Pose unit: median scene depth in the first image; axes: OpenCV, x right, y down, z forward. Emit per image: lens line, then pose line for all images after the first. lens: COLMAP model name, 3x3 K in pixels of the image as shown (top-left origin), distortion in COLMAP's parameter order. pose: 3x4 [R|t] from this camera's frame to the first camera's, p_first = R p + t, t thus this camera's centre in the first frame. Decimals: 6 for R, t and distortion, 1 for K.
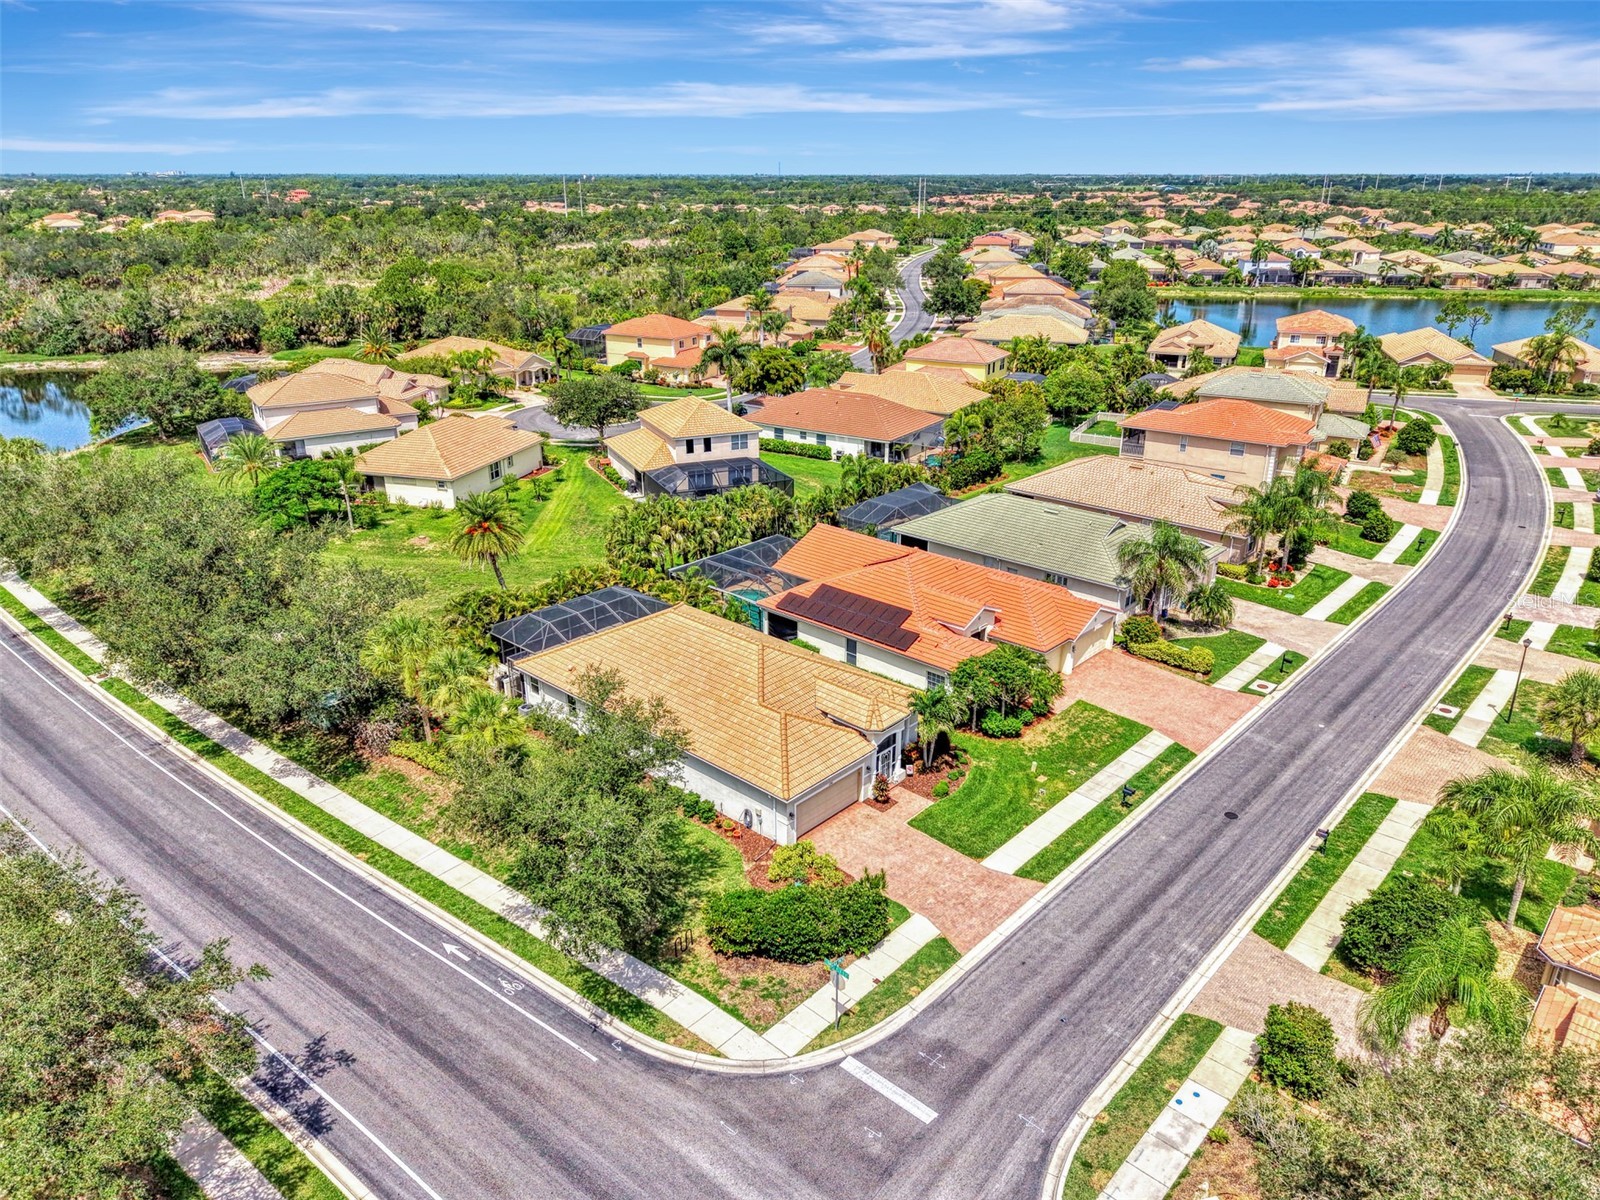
lens RADIAL K [[1089.1, 0, 802.2], [0, 1089.1, 571.4], [0, 0, 1]] dist [0.127675, -0.257650]
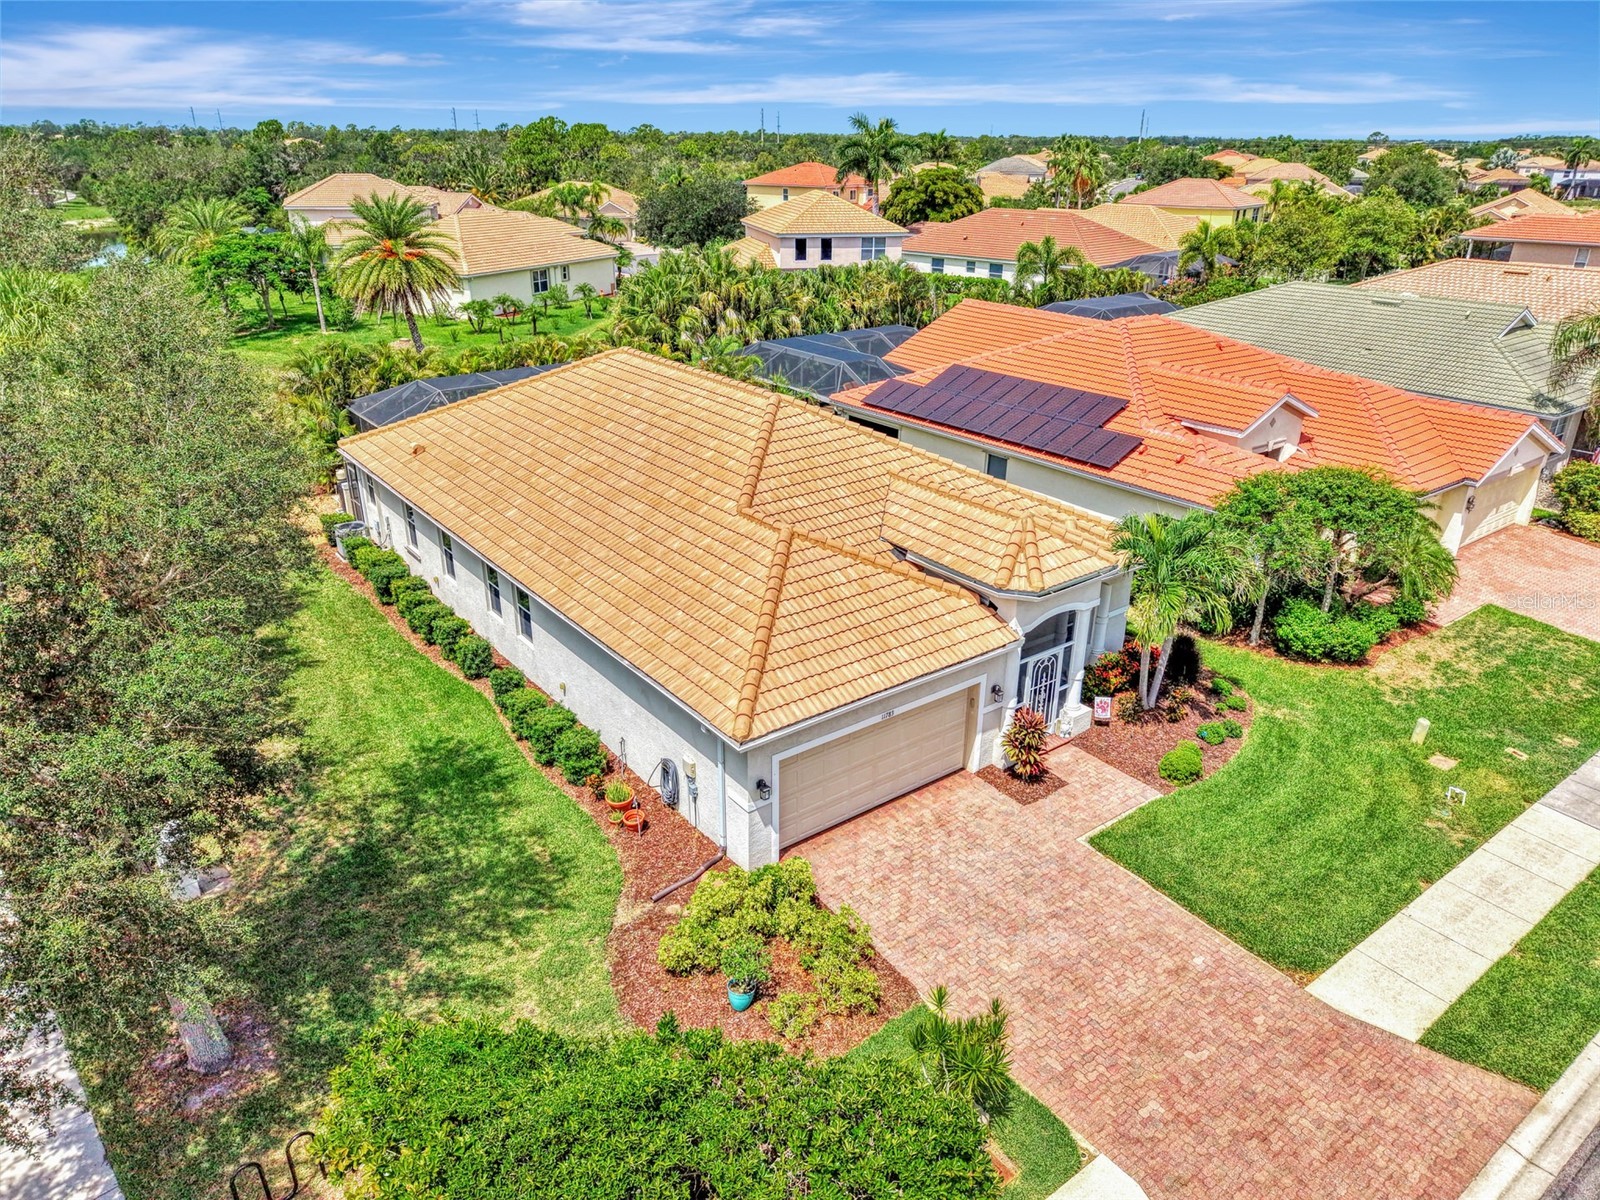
lens RADIAL K [[1068.7, 0, 800.0], [0, 1068.7, 600.0], [0, 0, 1]] dist [0.032317, -0.030750]
pose [[0.983447, 0.077412, -0.163826, 0.047945], [-0.067877, 0.995701, 0.063032, 0.119591], [0.168001, -0.050869, 0.984474, 0.571346]]
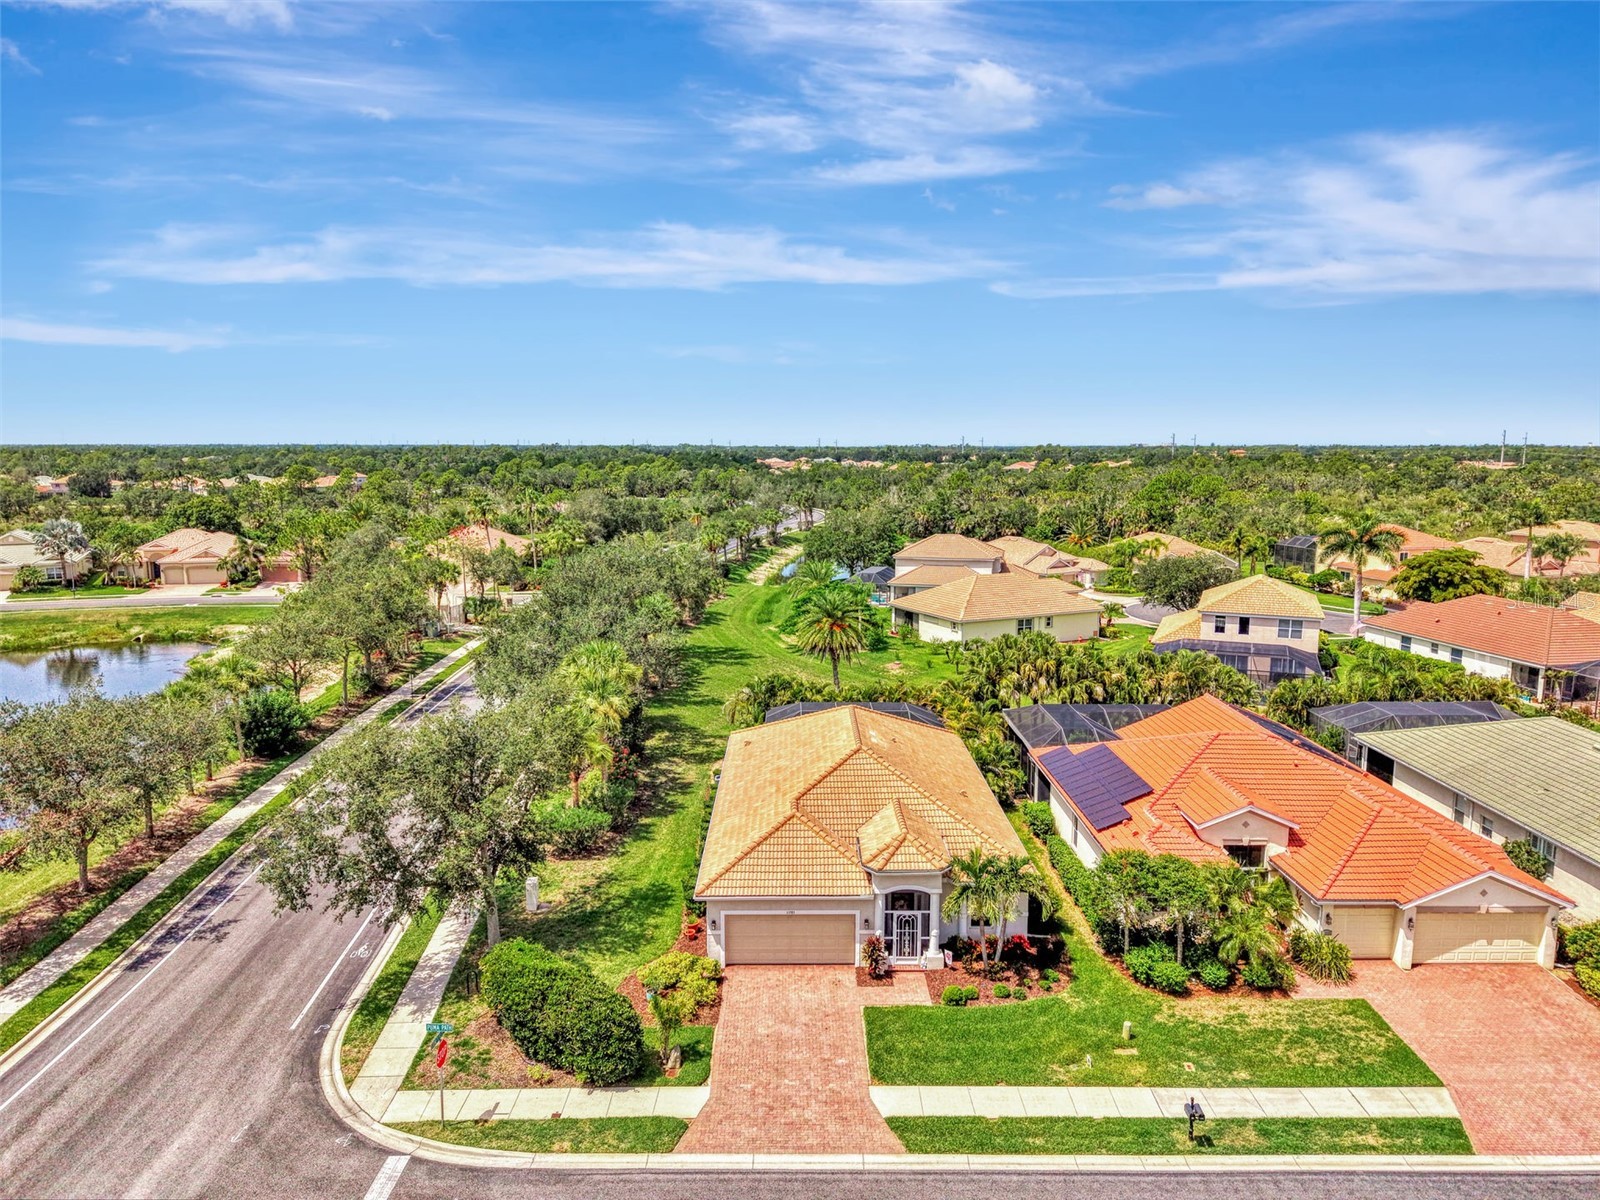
lens RADIAL K [[1065.6, 0, 800.0], [0, 1065.6, 600.0], [0, 0, 1]] dist [0.025643, -0.021194]
pose [[0.678609, 0.105585, -0.726871, 0.494393], [-0.251134, 0.963326, -0.094527, 0.046699], [0.690233, 0.246688, 0.680238, 0.397187]]
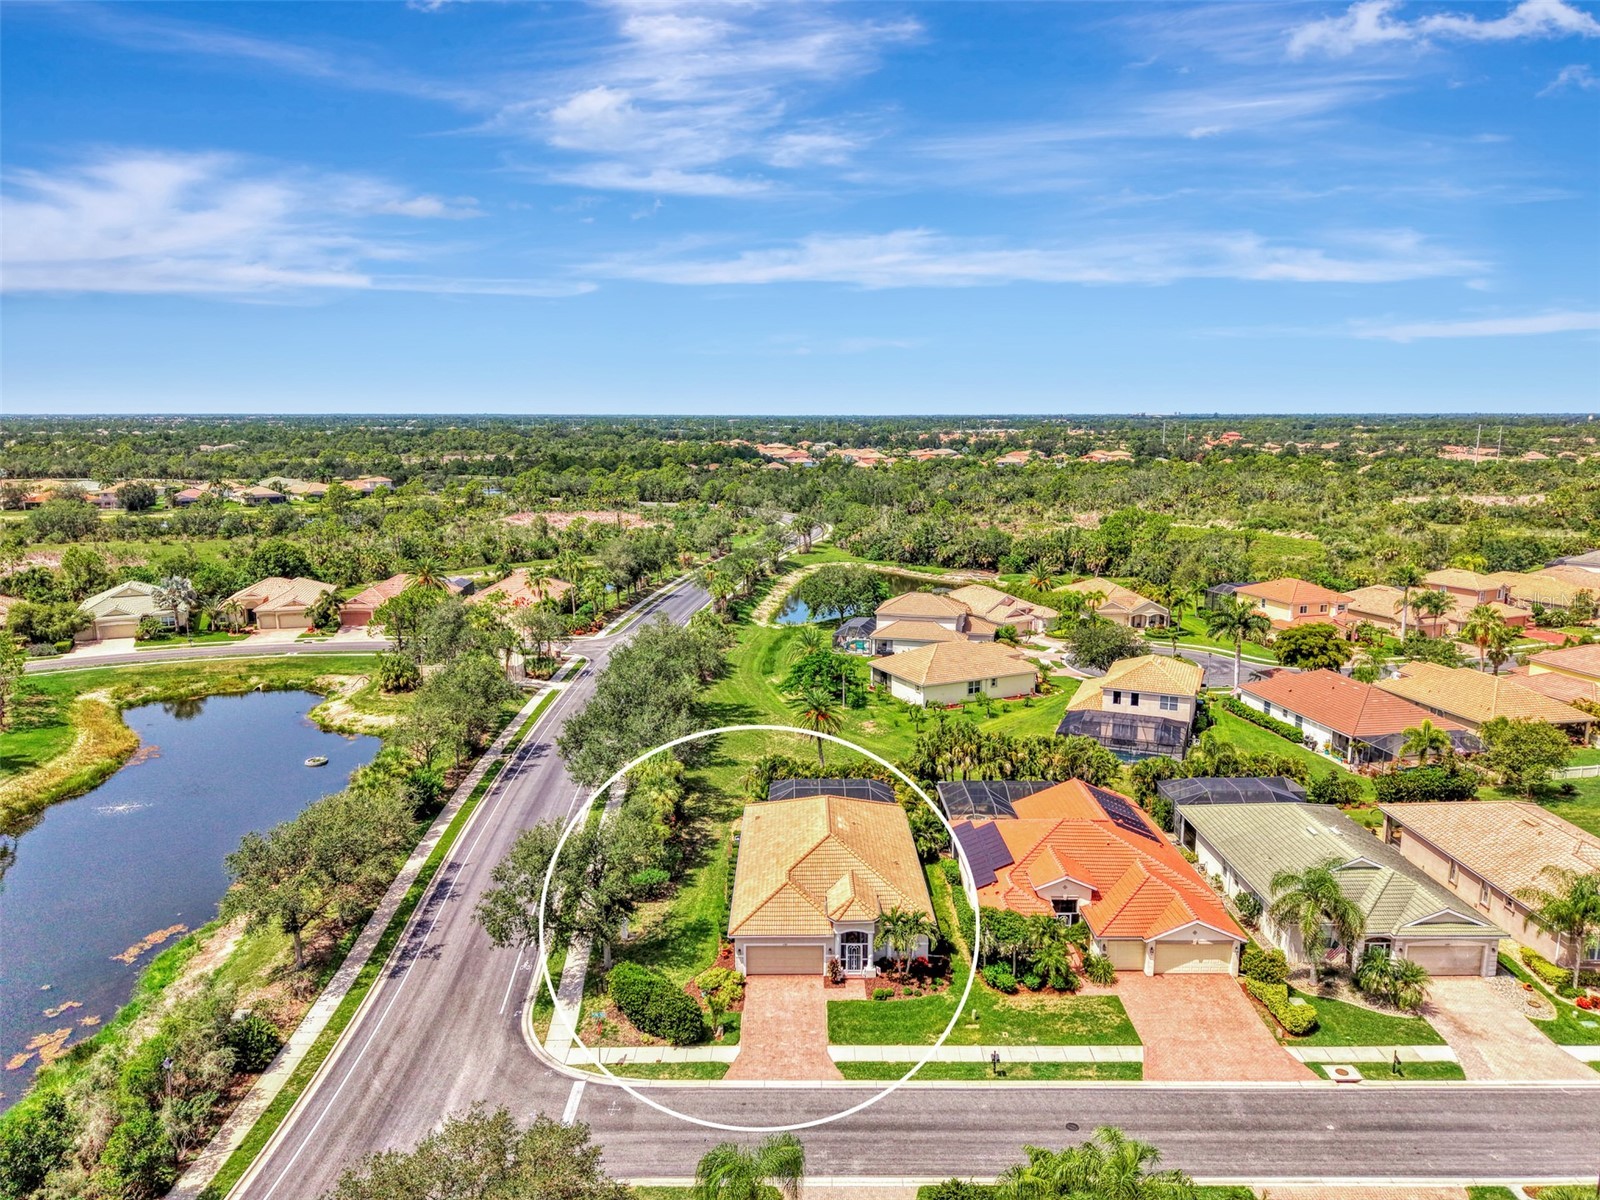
lens RADIAL K [[1068.7, 0, 800.0], [0, 1068.7, 600.0], [0, 0, 1]] dist [0.032317, -0.030750]
pose [[0.676990, 0.126065, -0.725115, 0.812396], [-0.249657, 0.966142, -0.065119, -0.108858], [0.692355, 0.225115, 0.685542, 0.047481]]
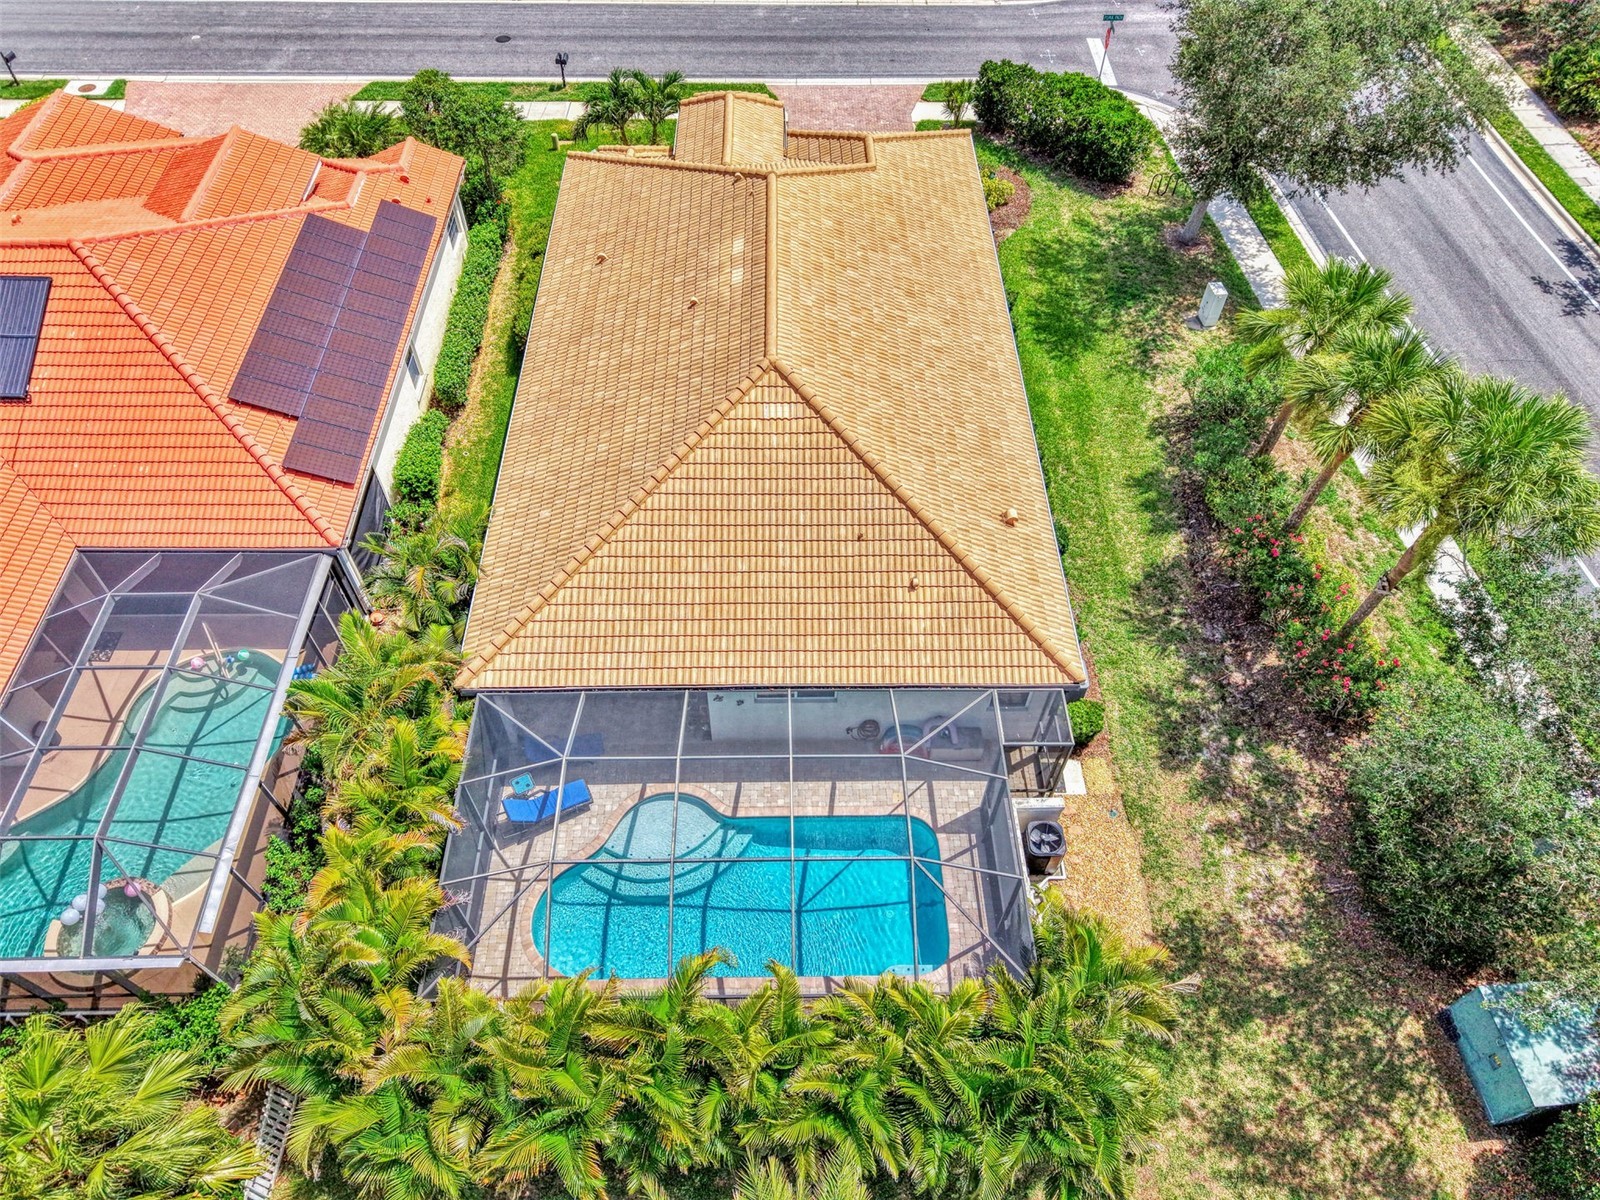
lens RADIAL K [[1099.1, 0, 800.0], [0, 1099.1, 600.0], [0, 0, 1]] dist [0.008879, 0.000789]
pose [[-0.685604, -0.579089, 0.441138, -0.369868], [0.233632, 0.398892, 0.886736, -0.287417], [-0.689466, 0.711014, -0.138188, 1.184944]]
